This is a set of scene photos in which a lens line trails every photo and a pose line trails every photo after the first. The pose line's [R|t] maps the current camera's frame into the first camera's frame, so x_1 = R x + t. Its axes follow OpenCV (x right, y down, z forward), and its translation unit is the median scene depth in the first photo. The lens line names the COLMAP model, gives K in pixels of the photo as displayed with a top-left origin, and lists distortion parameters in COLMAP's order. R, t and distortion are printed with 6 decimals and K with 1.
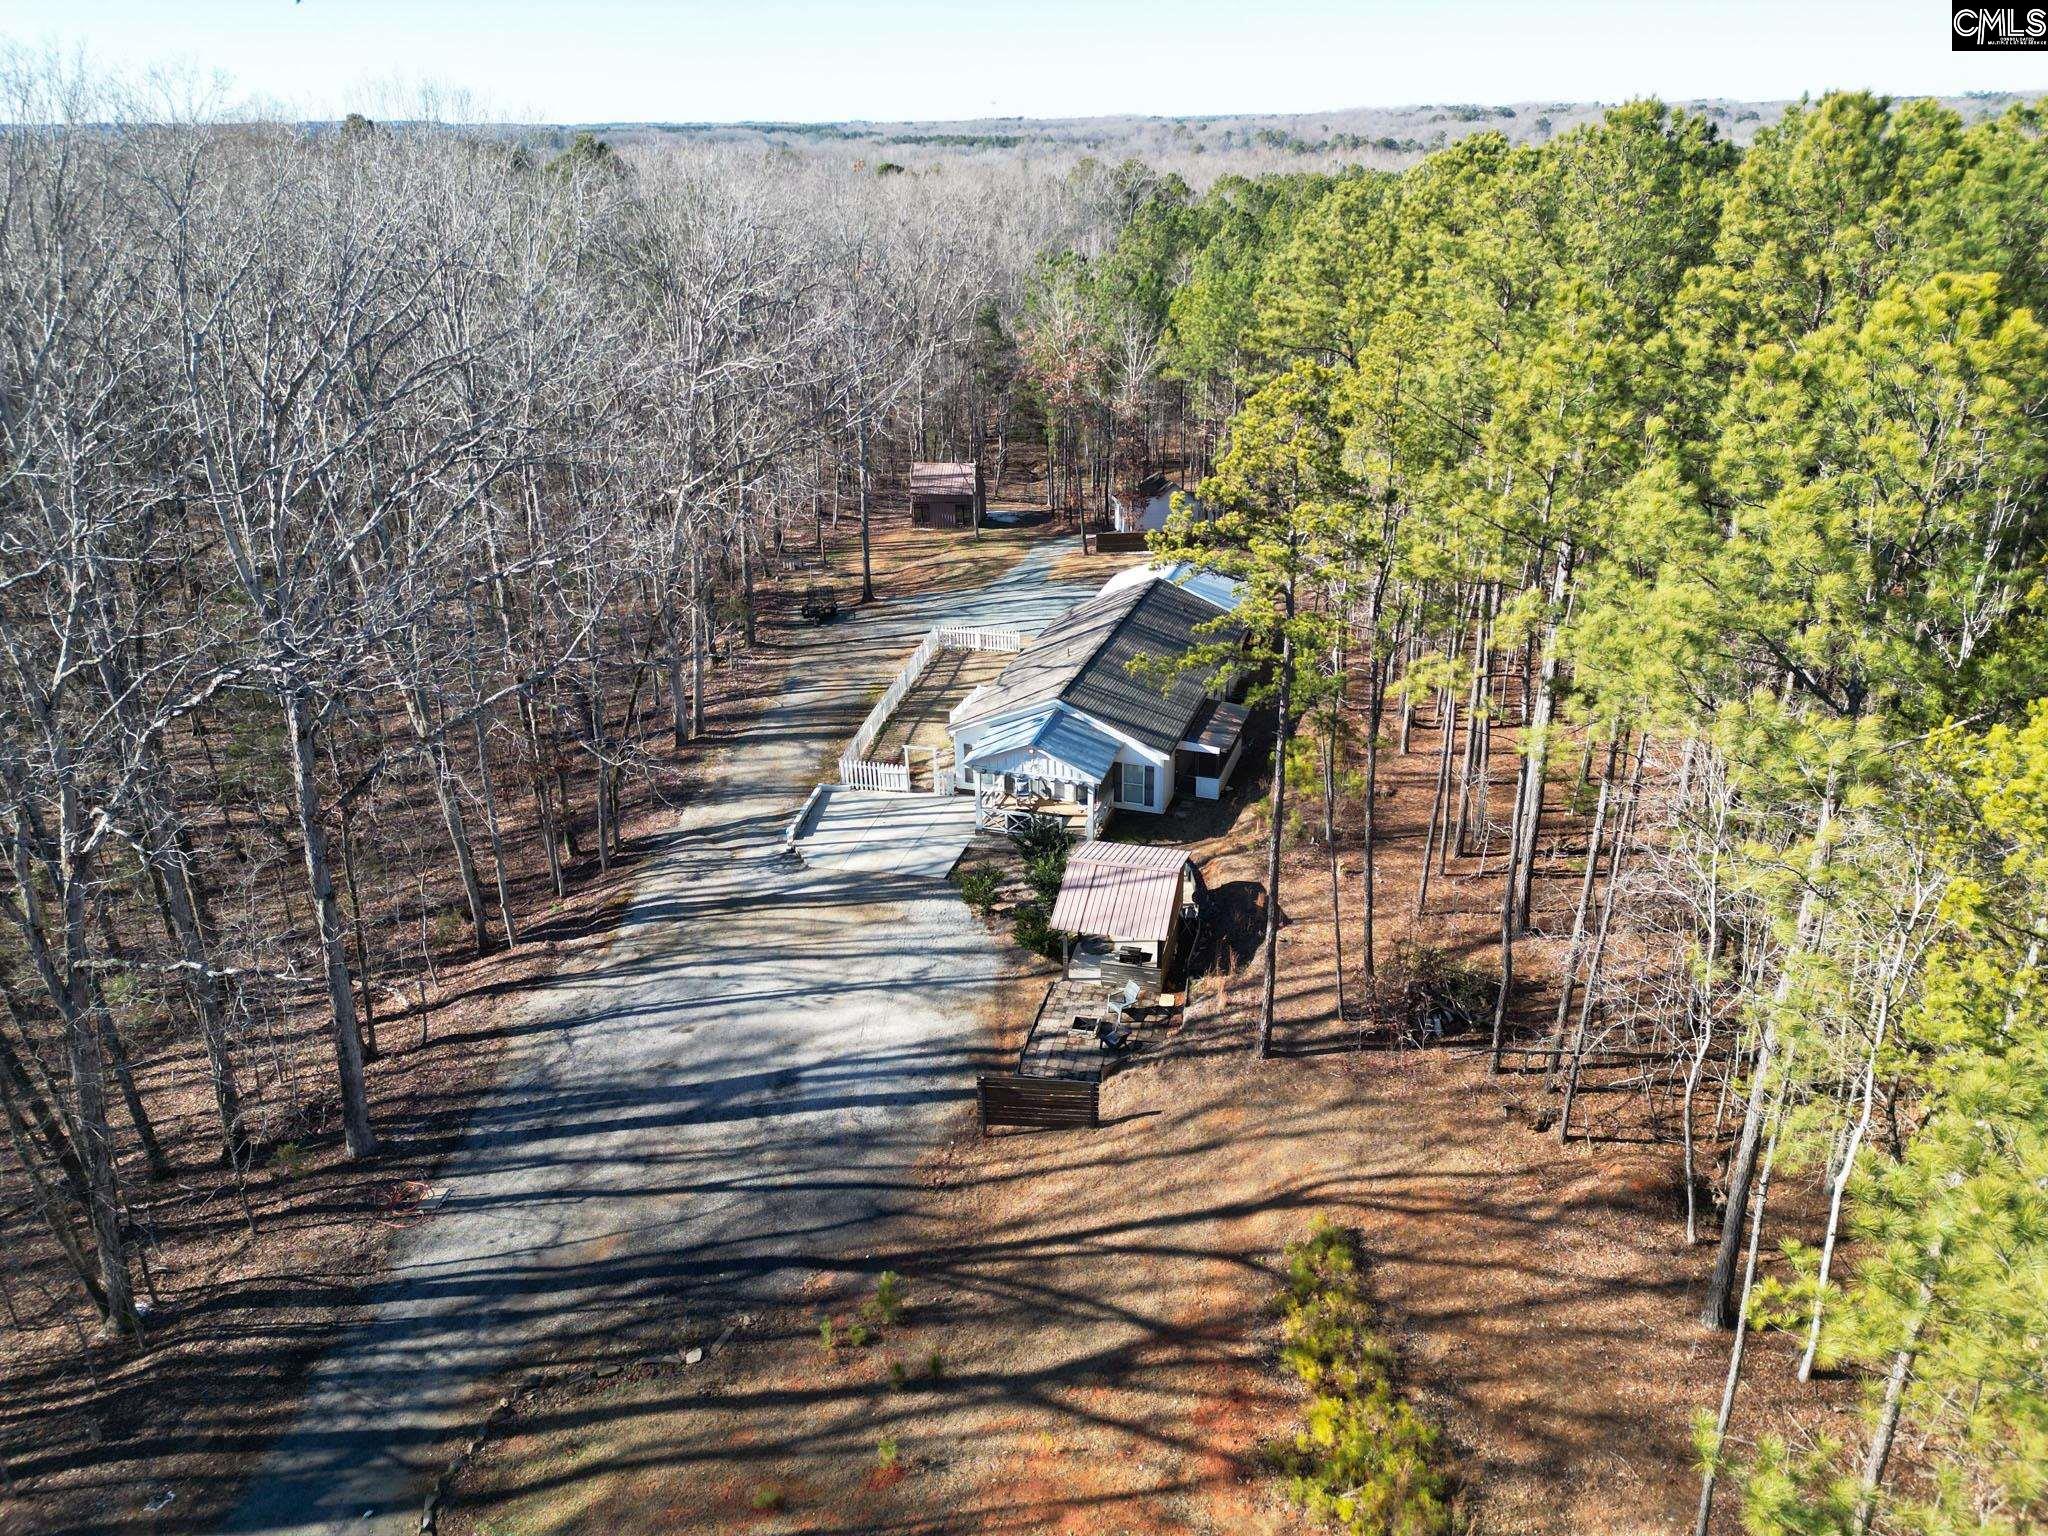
lens RADIAL K [[1390.2, 0, 1024.0], [0, 1390.2, 768.0], [0, 0, 1]] dist [0.070915, -0.054203]
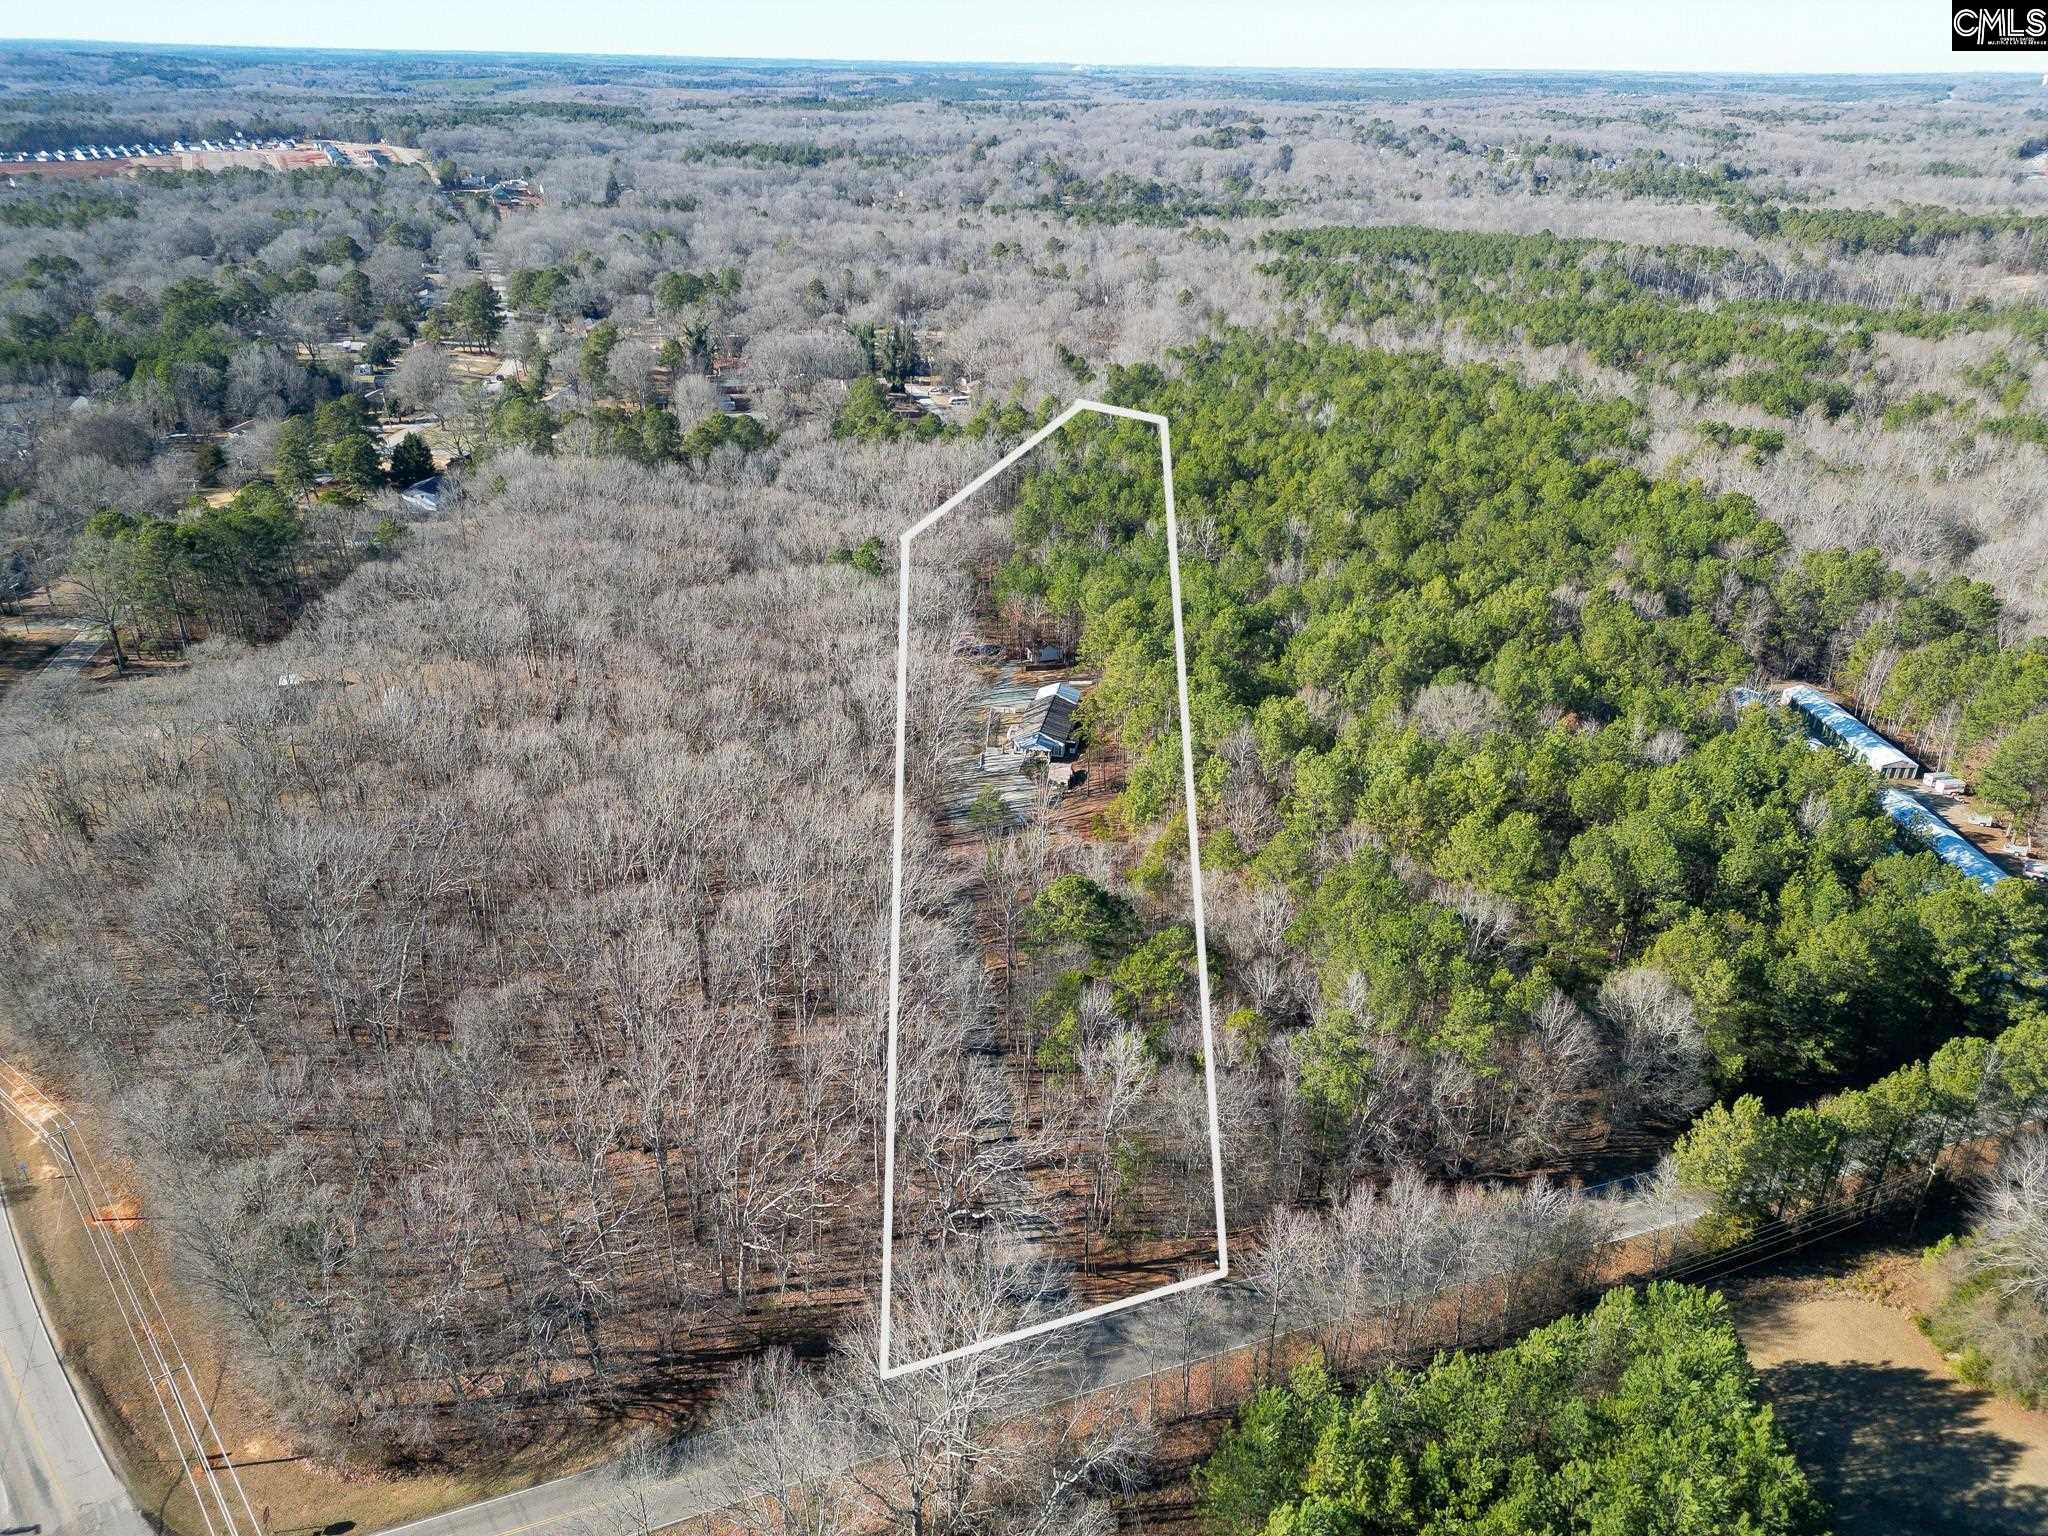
lens RADIAL K [[1390.2, 0, 1024.0], [0, 1390.2, 768.0], [0, 0, 1]] dist [0.070915, -0.054203]
pose [[0.989600, -0.022952, 0.142001, -0.682658], [0.015678, 0.998517, 0.052132, -0.172238], [-0.142987, -0.049364, 0.988493, -3.525300]]
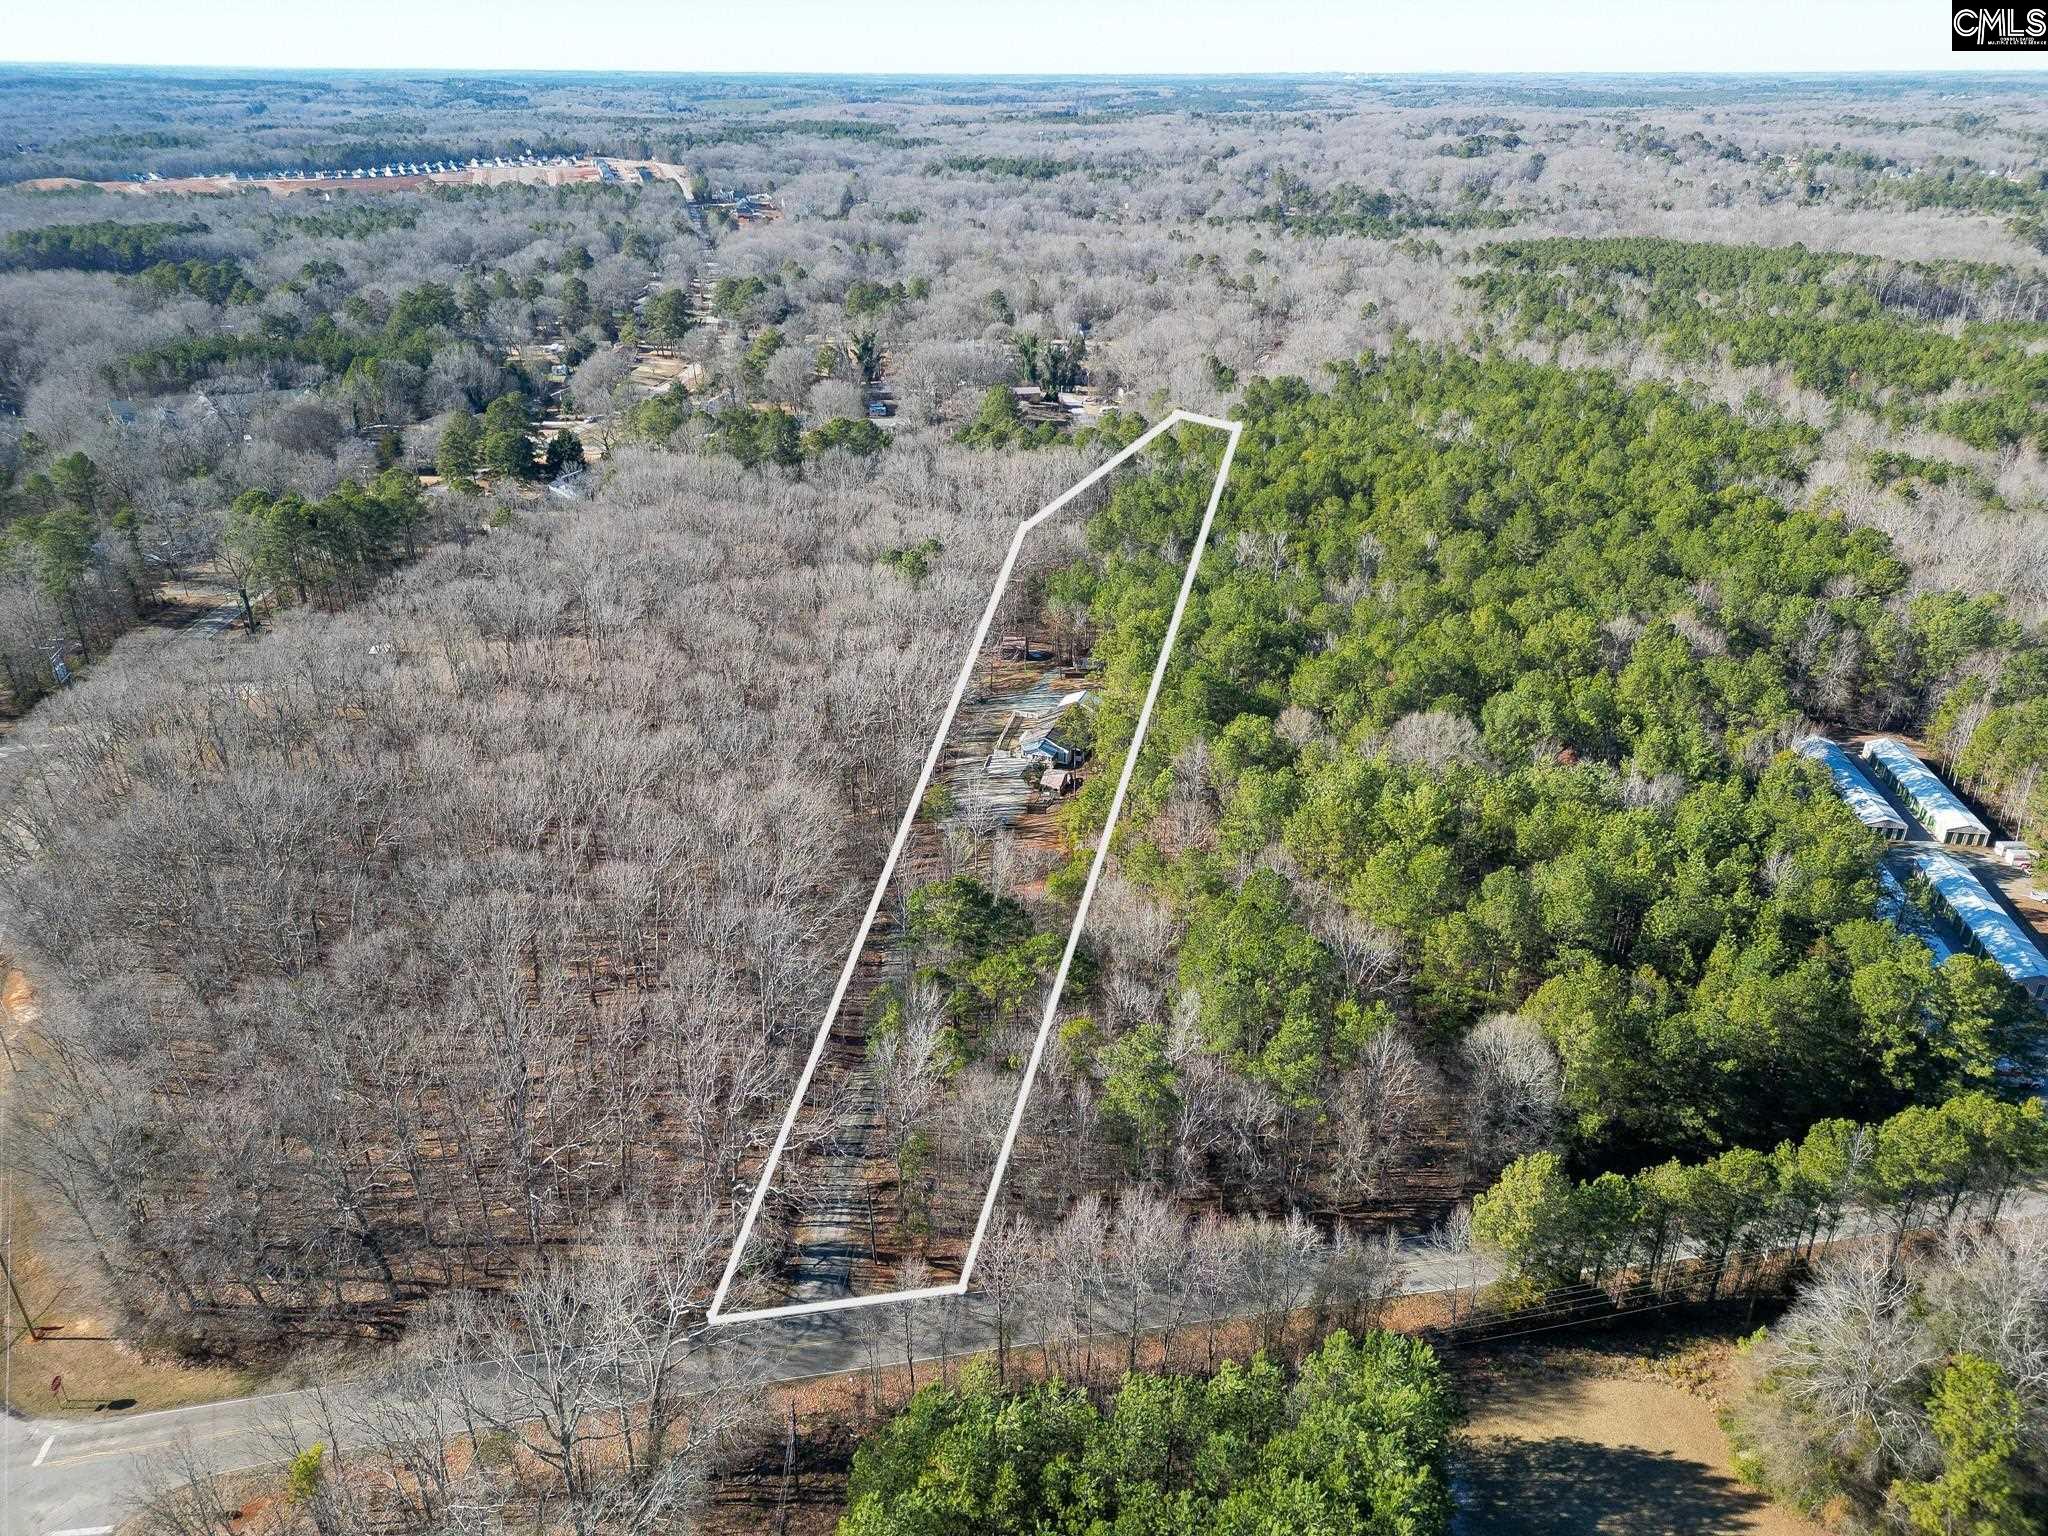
lens RADIAL K [[1390.2, 0, 1024.0], [0, 1390.2, 768.0], [0, 0, 1]] dist [0.070915, -0.054203]
pose [[0.999034, 0.041904, -0.013253, 0.020515], [-0.041241, 0.998050, 0.046861, -0.163356], [0.015191, -0.046269, 0.998814, -3.609090]]
